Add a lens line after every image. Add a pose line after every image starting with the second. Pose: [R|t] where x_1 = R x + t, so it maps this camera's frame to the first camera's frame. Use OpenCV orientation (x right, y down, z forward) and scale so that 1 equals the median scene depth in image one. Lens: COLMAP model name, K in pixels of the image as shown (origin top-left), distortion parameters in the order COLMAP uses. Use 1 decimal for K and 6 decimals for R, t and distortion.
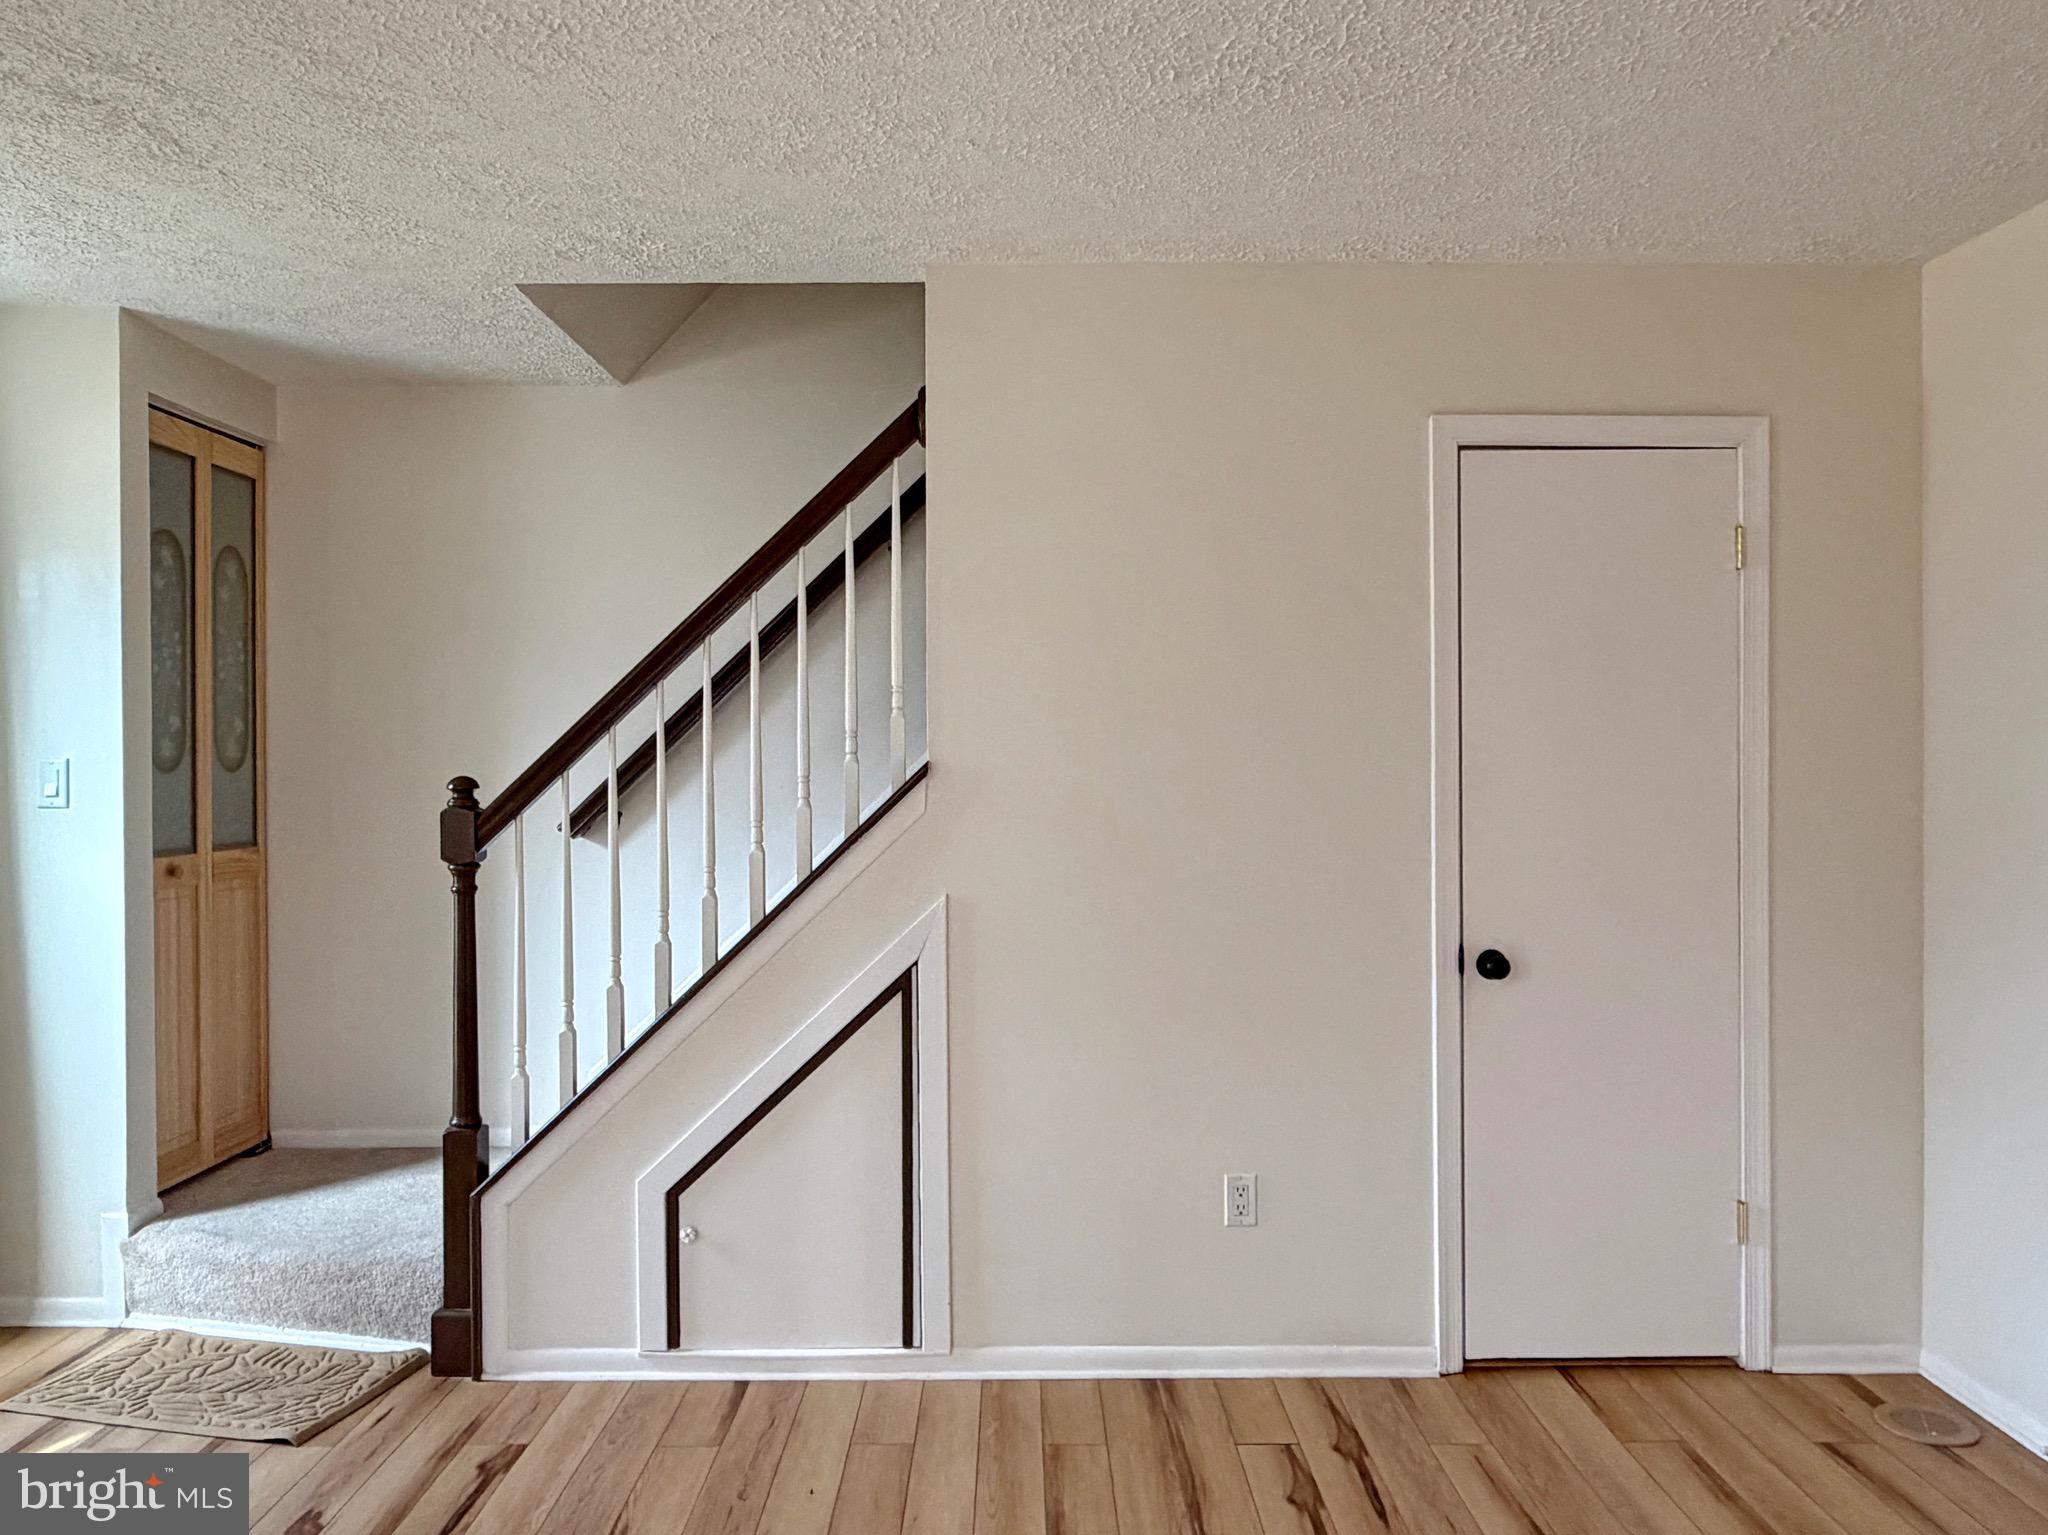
lens RADIAL K [[1444.0, 0, 1029.9], [0, 1444.0, 769.2], [0, 0, 1]] dist [-0.002188, 0.007052]
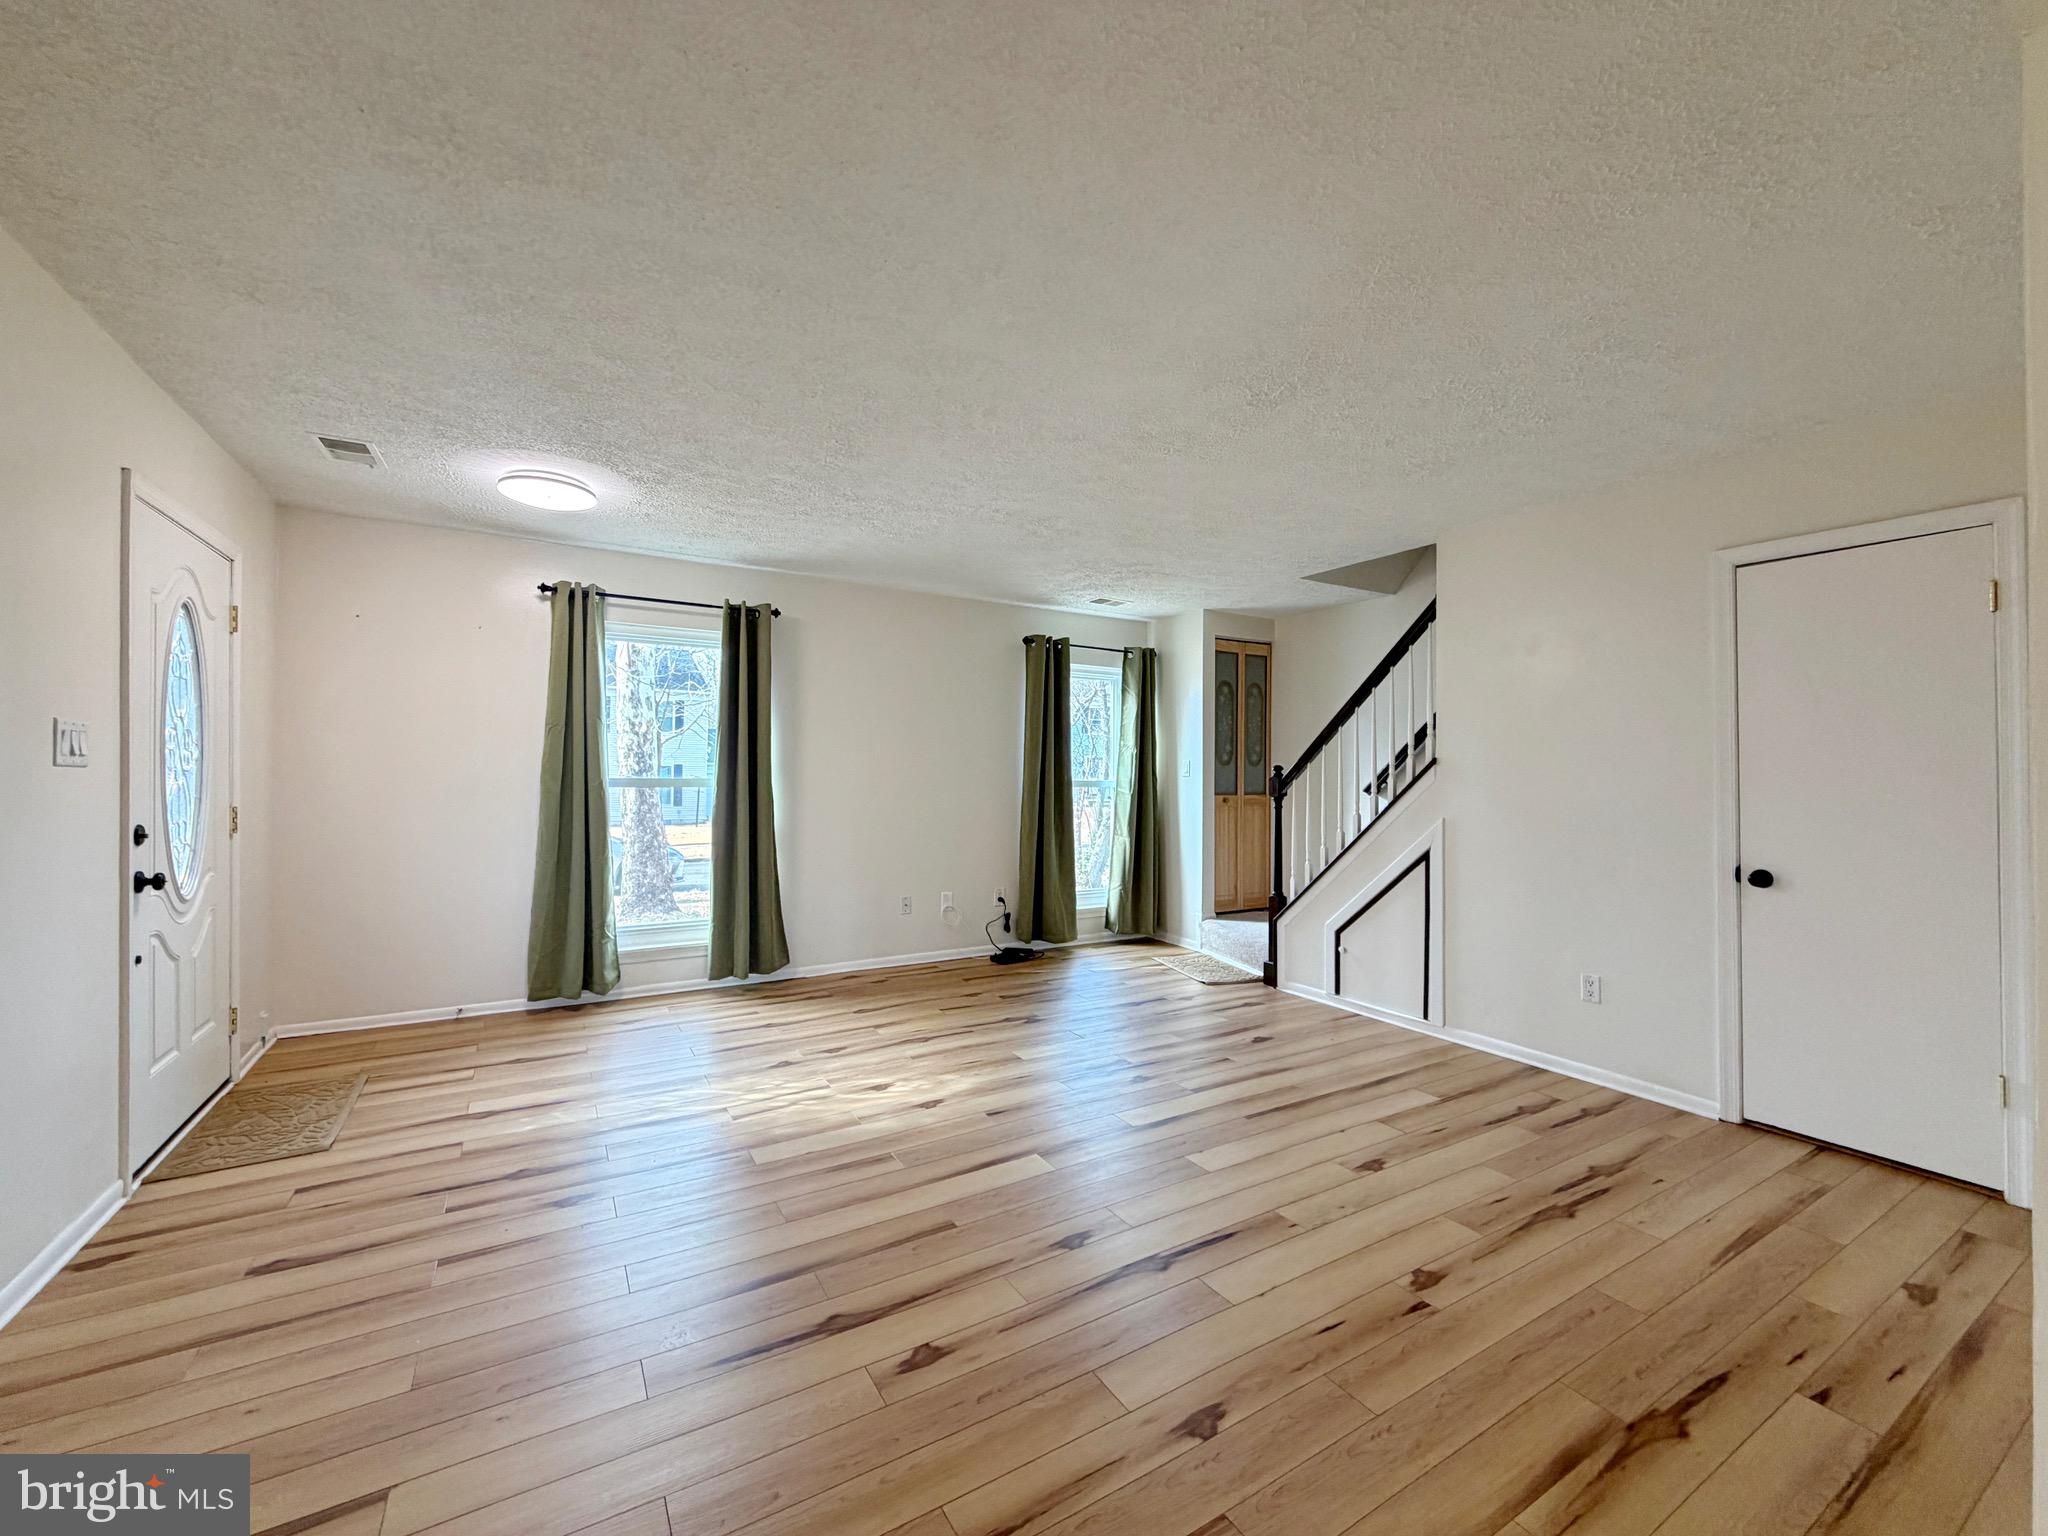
lens RADIAL K [[820.4, 0, 1021.1], [0, 820.4, 771.2], [0, 0, 1]] dist [-0.002746, -0.000110]
pose [[0.505999, 0.004865, -0.862520, 0.691635], [-0.018287, 0.999820, -0.005089, 0.033802], [0.862340, 0.018348, 0.505997, -0.188628]]
